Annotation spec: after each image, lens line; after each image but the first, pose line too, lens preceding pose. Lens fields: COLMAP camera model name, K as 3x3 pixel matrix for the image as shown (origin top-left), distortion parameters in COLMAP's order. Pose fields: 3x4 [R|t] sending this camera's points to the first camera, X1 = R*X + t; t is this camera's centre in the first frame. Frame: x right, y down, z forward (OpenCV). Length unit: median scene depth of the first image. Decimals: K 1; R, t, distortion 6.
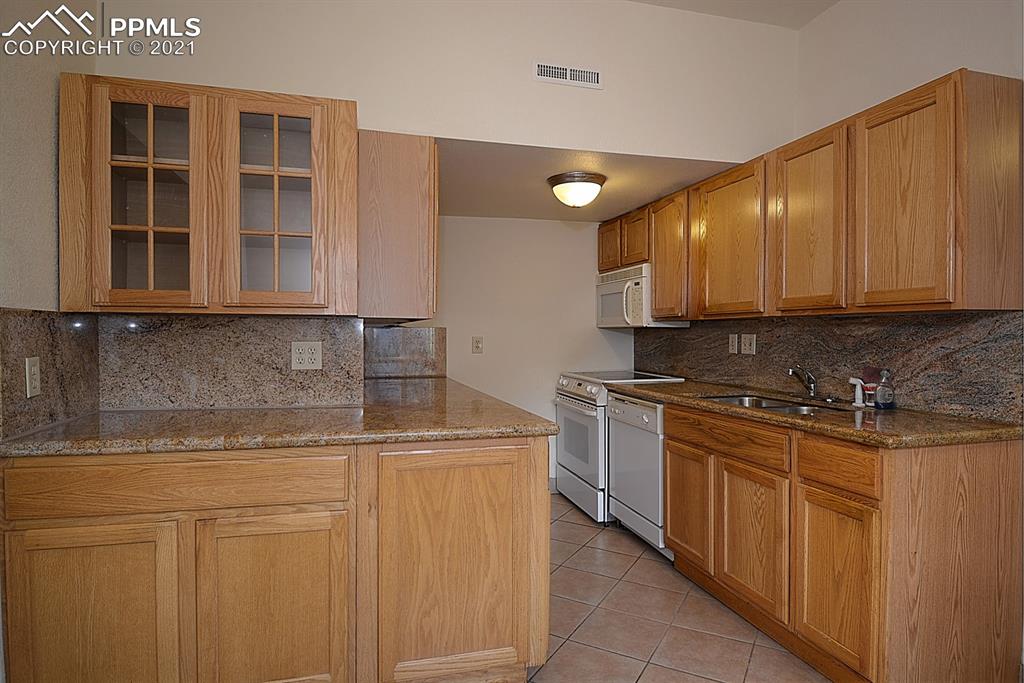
lens RADIAL K [[563.8, 0, 515.5], [0, 563.8, 343.4], [0, 0, 1]] dist [0.019567, -0.032717]
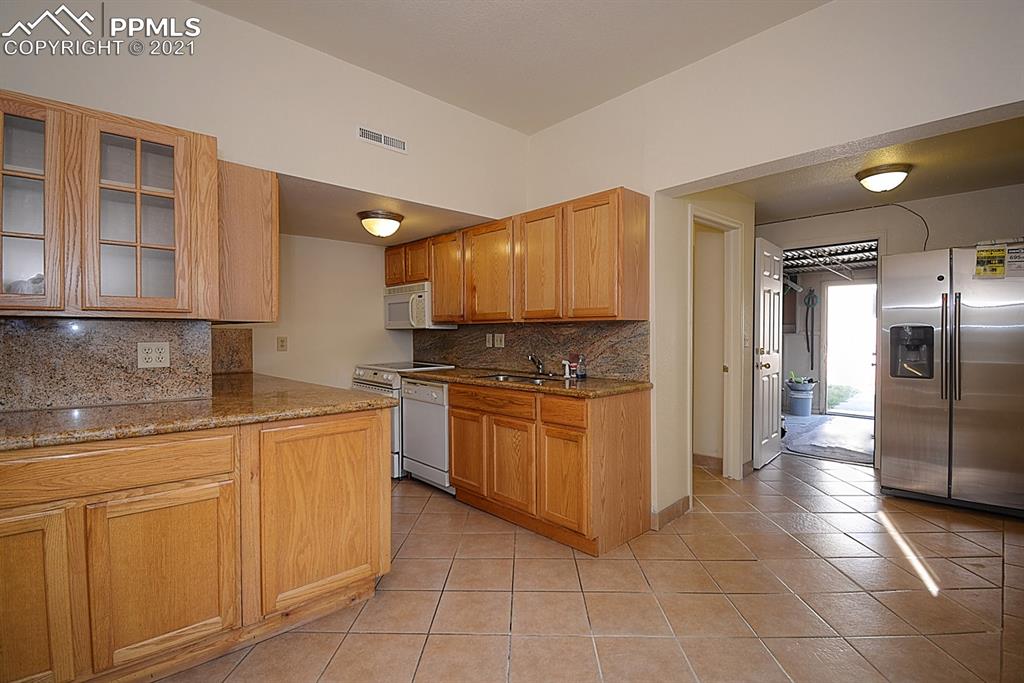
lens RADIAL K [[463.7, 0, 515.4], [0, 463.7, 341.9], [0, 0, 1]] dist [0.019053, -0.026426]
pose [[0.882651, -0.011828, 0.469880, -0.191733], [0.011252, 0.999929, 0.004033, 0.000539], [-0.469894, 0.001728, 0.882721, -0.145066]]
